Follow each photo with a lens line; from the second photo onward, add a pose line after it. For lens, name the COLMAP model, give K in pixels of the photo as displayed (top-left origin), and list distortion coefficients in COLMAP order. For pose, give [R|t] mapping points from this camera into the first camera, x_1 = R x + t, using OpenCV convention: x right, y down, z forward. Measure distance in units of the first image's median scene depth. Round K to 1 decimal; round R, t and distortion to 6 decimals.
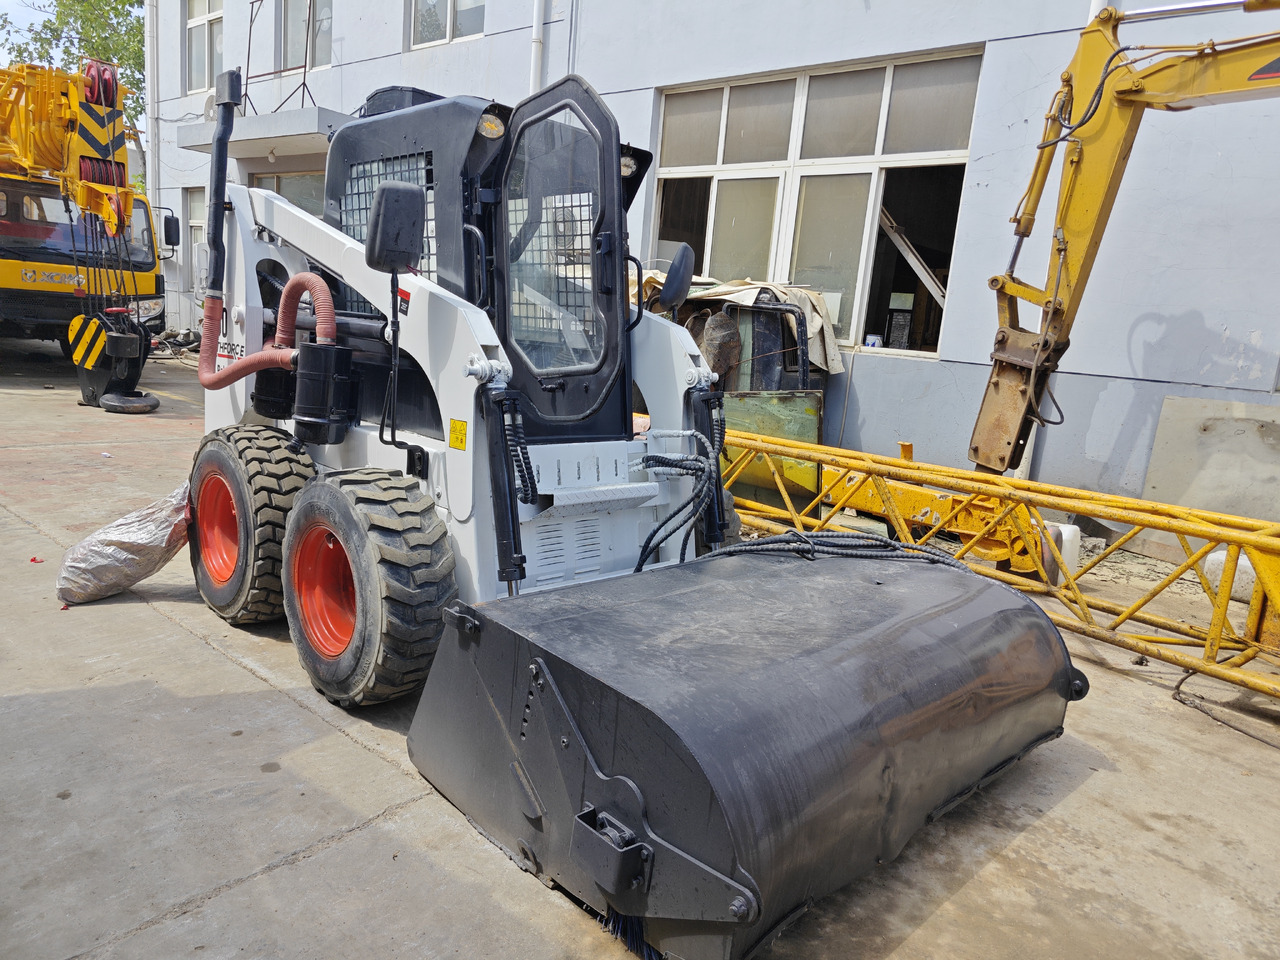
lens RADIAL K [[849.4, 0, 640.0], [0, 849.4, 480.0], [0, 0, 1]] dist [0.054629, -0.050928]
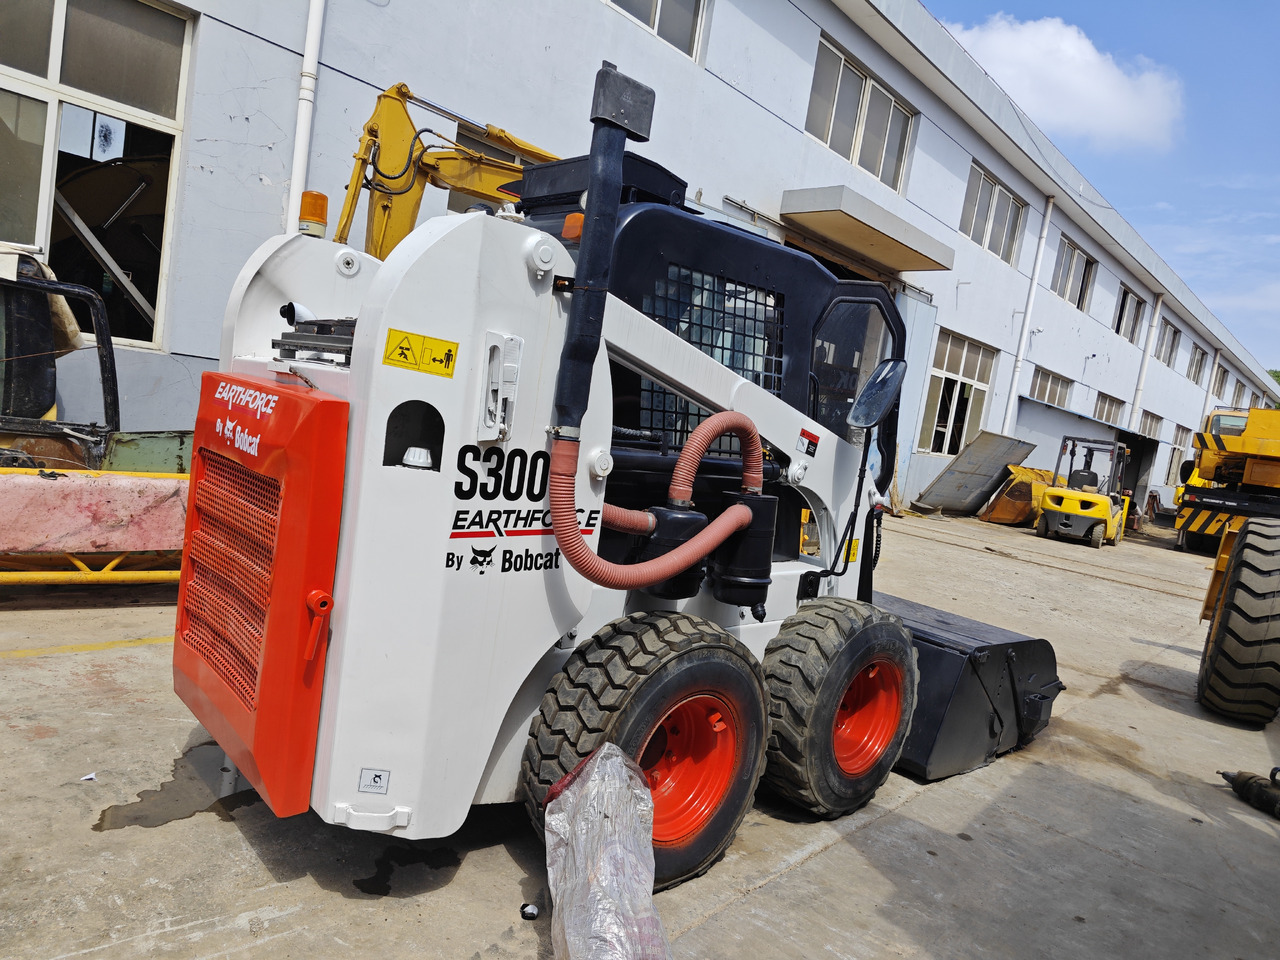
lens RADIAL K [[849.4, 0, 640.0], [0, 849.4, 480.0], [0, 0, 1]] dist [0.054629, -0.050928]
pose [[0.049350, -0.168897, 0.984397, -1.353710], [0.039788, 0.985148, 0.167031, -0.353173], [-0.997989, 0.030924, 0.055337, 1.161483]]
